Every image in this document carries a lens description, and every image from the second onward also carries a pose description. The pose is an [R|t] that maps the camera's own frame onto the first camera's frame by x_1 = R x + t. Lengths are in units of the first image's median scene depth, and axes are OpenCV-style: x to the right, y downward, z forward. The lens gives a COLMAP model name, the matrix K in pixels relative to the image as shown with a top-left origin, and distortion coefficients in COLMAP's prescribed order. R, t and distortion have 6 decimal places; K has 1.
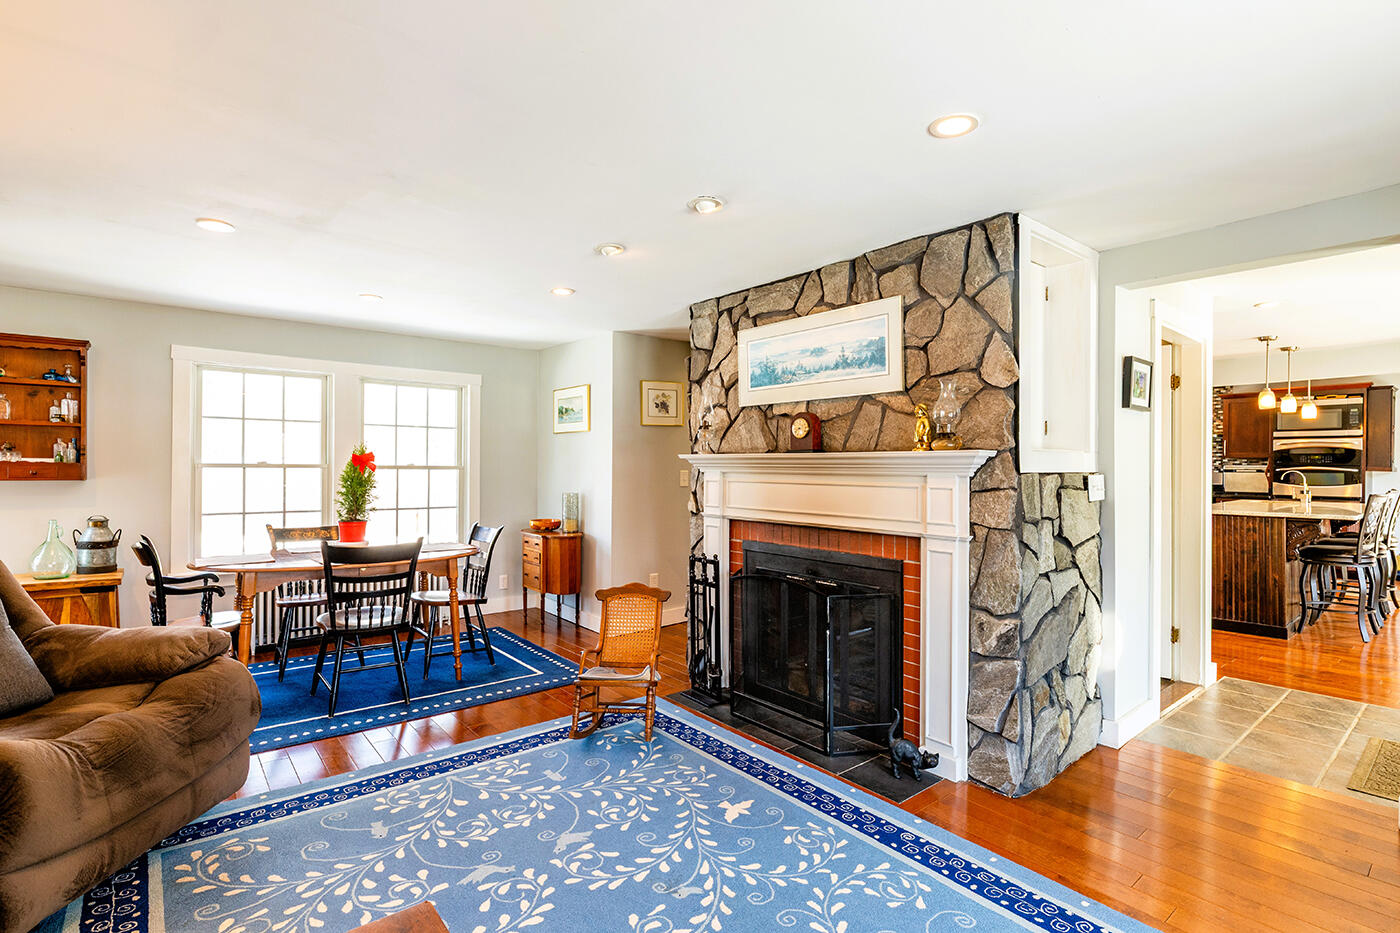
lens RADIAL K [[668.2, 0, 693.6], [0, 668.2, 463.1], [0, 0, 1]] dist [0.000496, 0.000095]
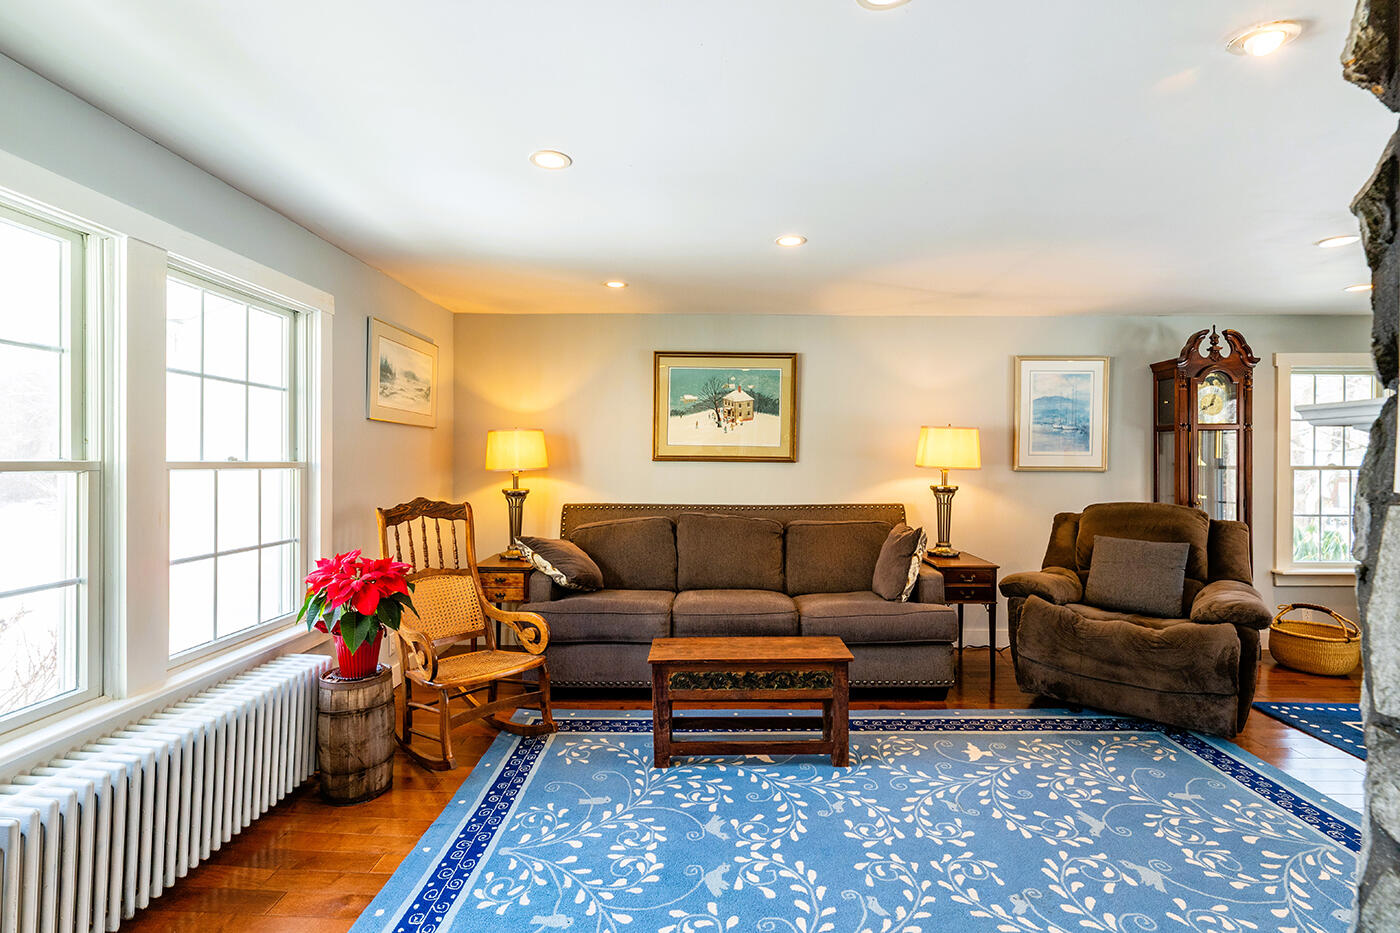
lens RADIAL K [[668.2, 0, 700.3], [0, 668.2, 461.1], [0, 0, 1]] dist [0.000496, 0.000095]
pose [[-0.641048, -0.011713, -0.767411, 0.893582], [-0.004468, 0.999924, -0.011530, 0.014297], [0.767488, -0.003962, -0.641051, 1.100195]]
